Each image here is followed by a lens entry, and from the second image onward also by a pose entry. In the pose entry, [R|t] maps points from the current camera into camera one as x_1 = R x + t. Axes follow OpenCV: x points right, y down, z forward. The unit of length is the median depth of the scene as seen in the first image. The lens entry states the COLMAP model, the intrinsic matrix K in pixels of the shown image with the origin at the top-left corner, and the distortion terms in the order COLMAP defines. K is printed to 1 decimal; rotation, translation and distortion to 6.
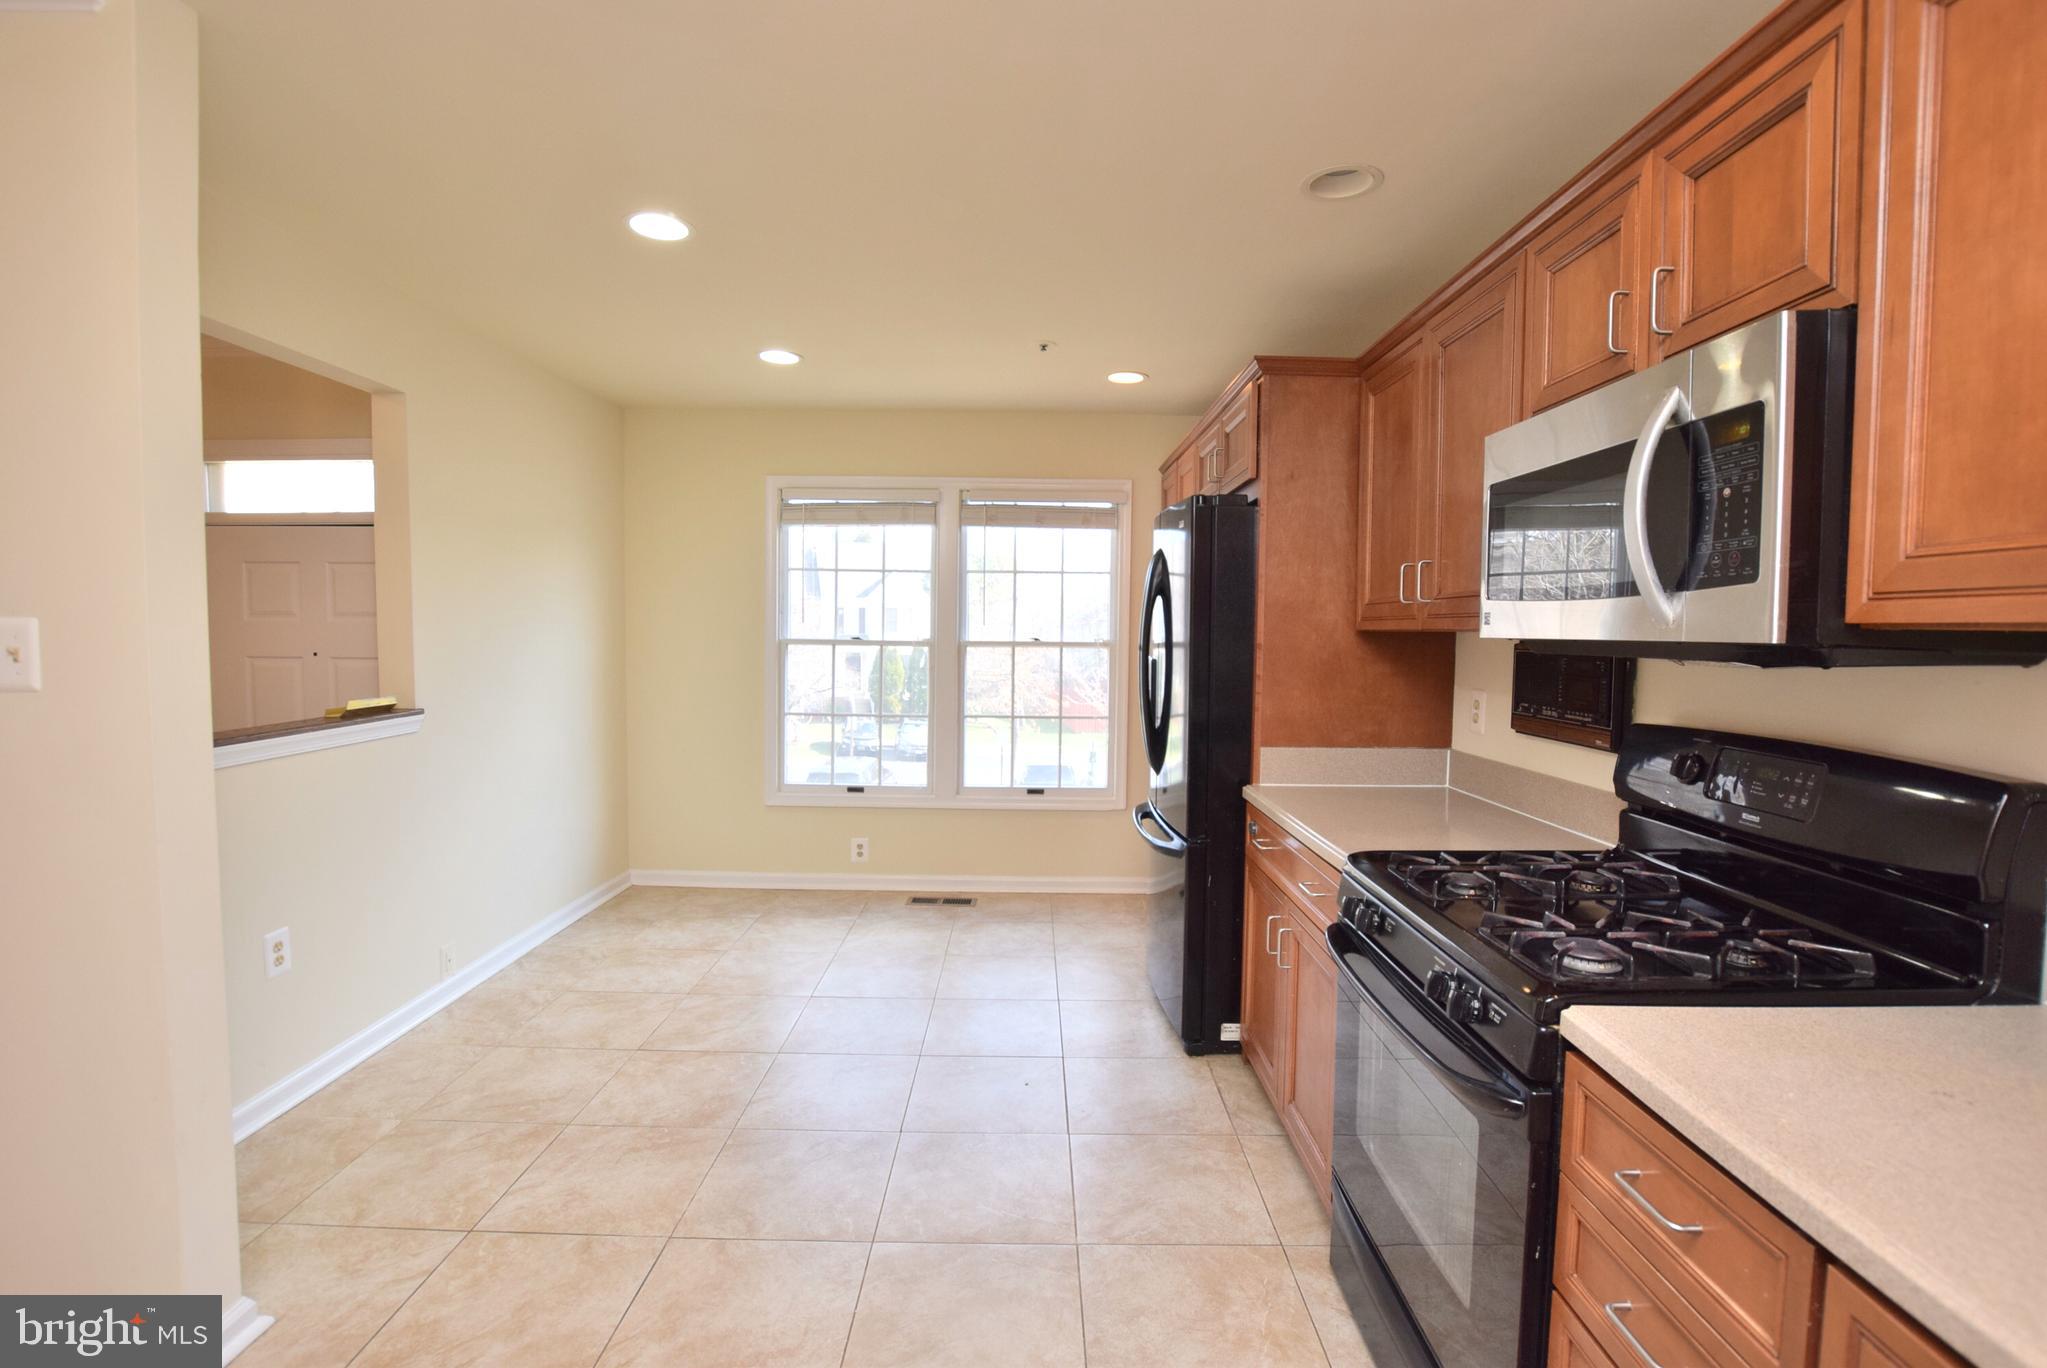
lens RADIAL K [[943.5, 0, 1023.5], [0, 943.5, 684.0], [0, 0, 1]] dist [-0.002663, -0.000581]
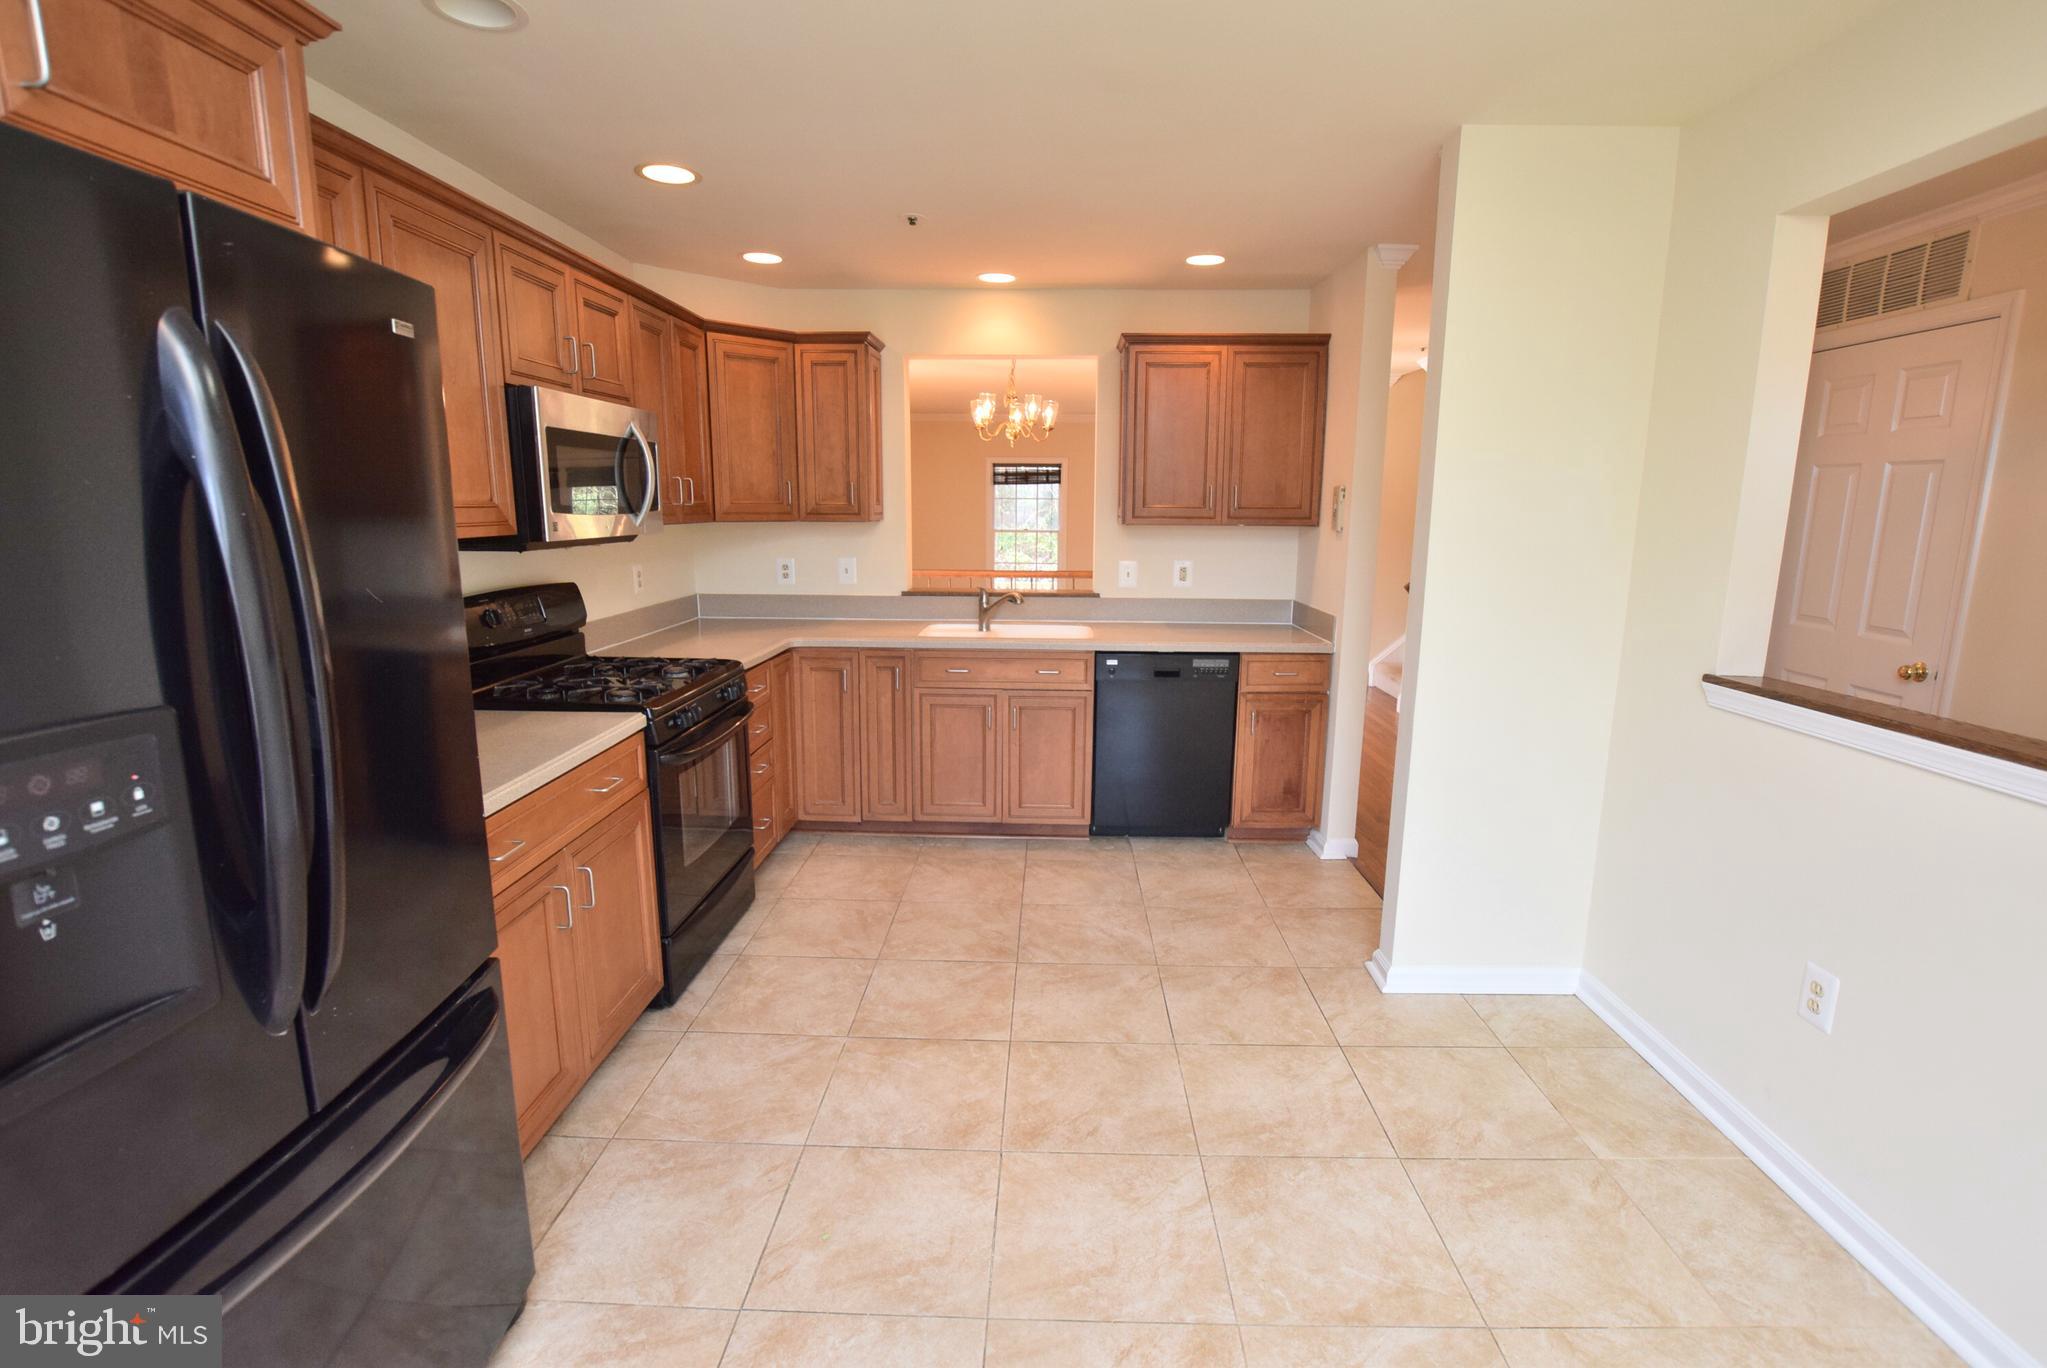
lens RADIAL K [[943.5, 0, 1023.5], [0, 943.5, 684.0], [0, 0, 1]] dist [-0.002663, -0.000581]
pose [[-0.999555, -0.019502, 0.022551, -0.163345], [-0.013333, 0.968933, 0.246963, -0.144215], [-0.026666, 0.246552, -0.968763, 1.741800]]
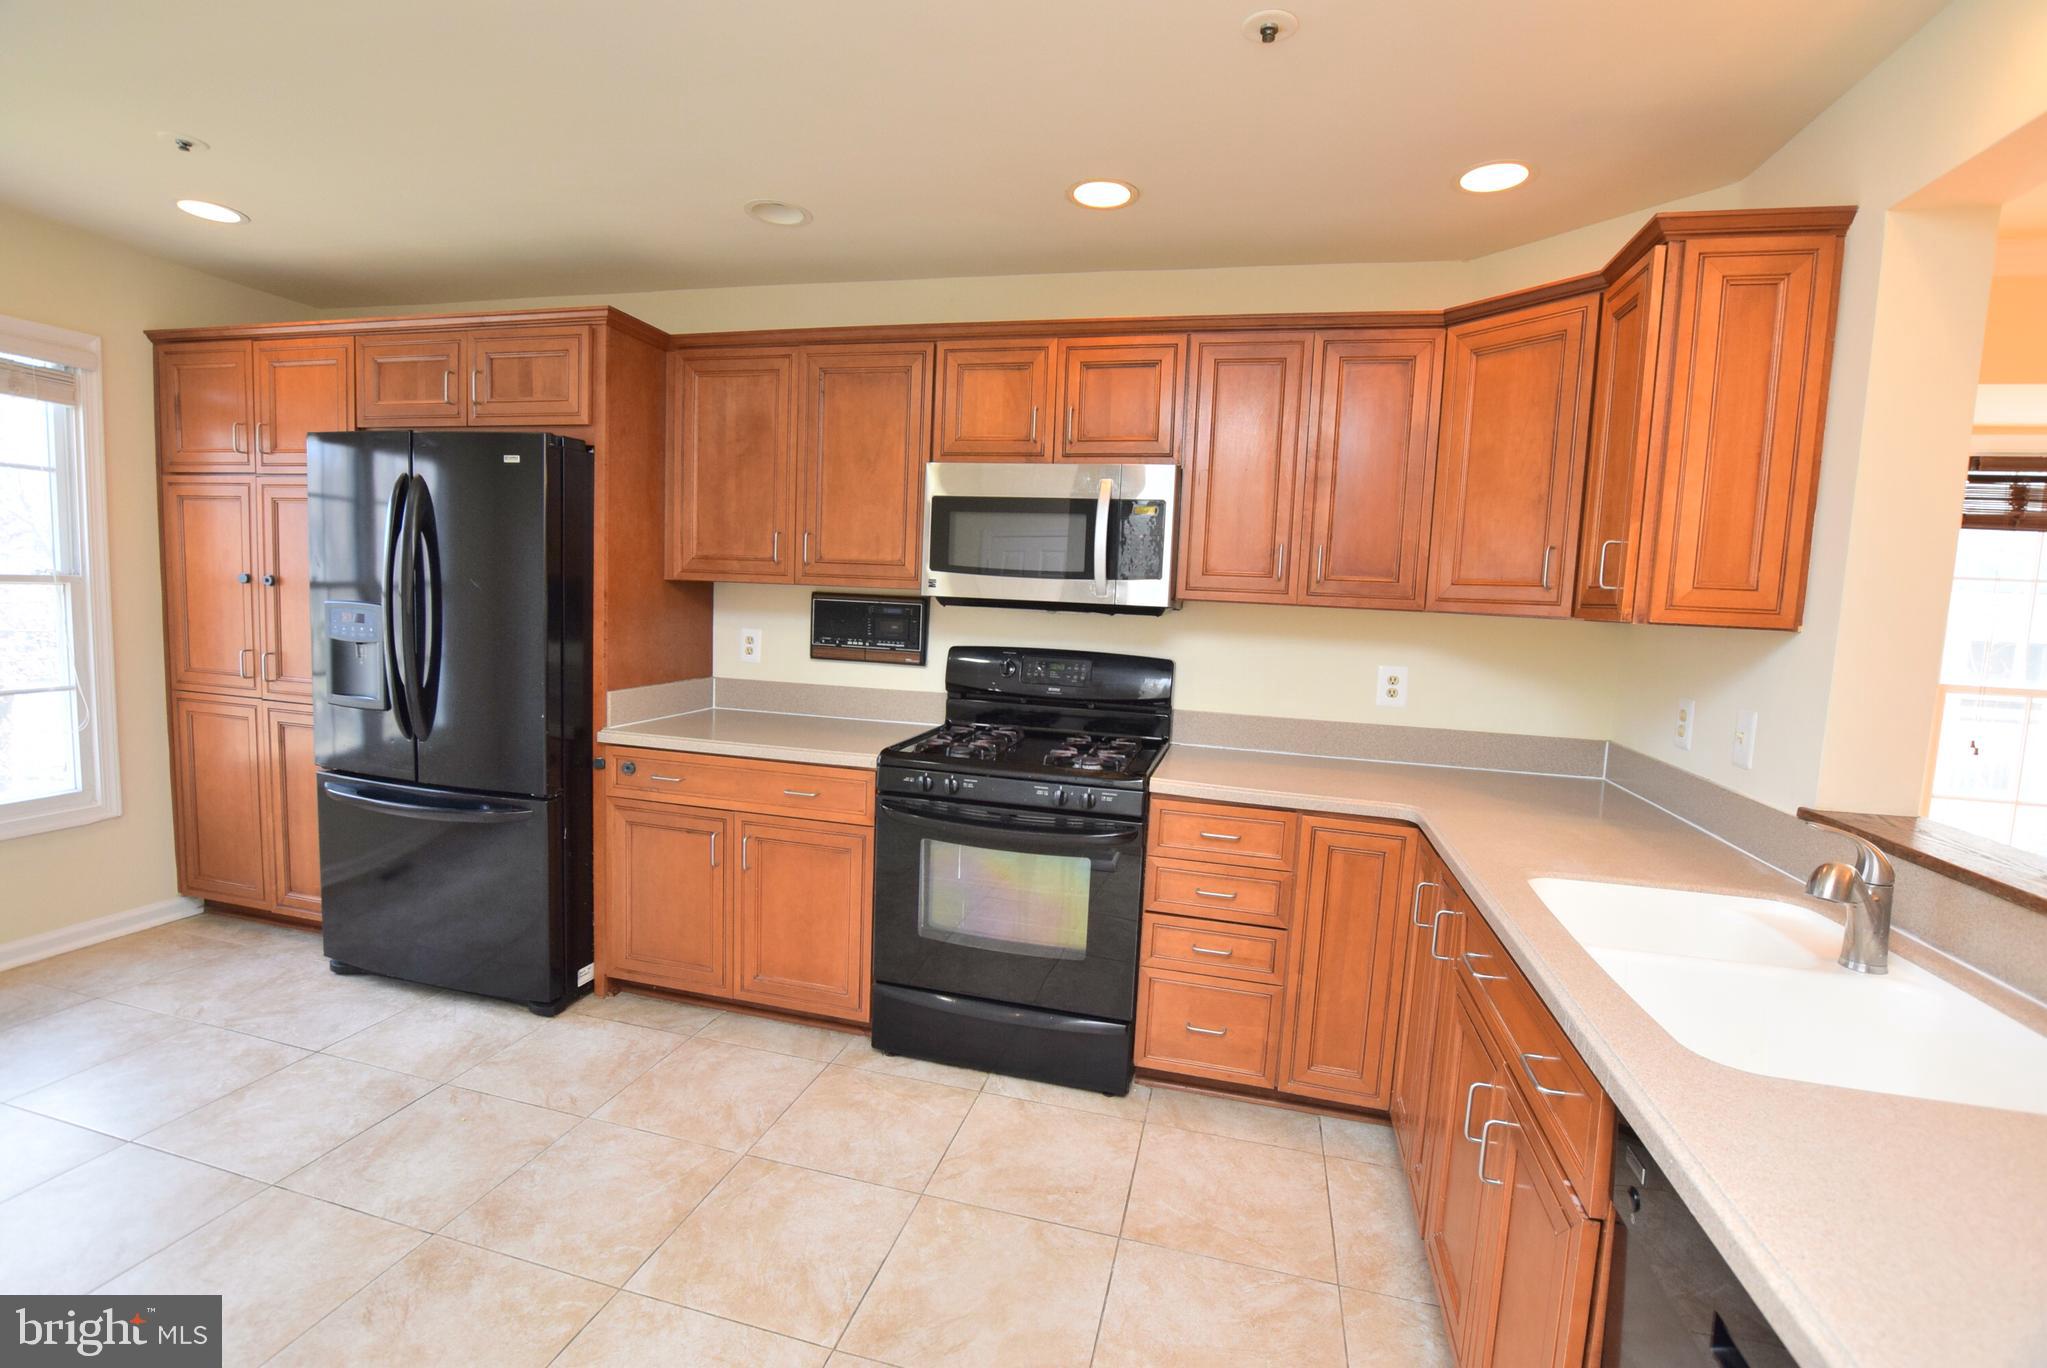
lens RADIAL K [[914.6, 0, 1016.7], [0, 914.6, 683.2], [0, 0, 1]] dist [-0.023361, 0.000328]
pose [[0.247538, -0.095093, 0.964200, -0.684096], [0.014525, 0.995424, 0.094443, -0.034200], [-0.968769, -0.009373, 0.247787, 0.368592]]
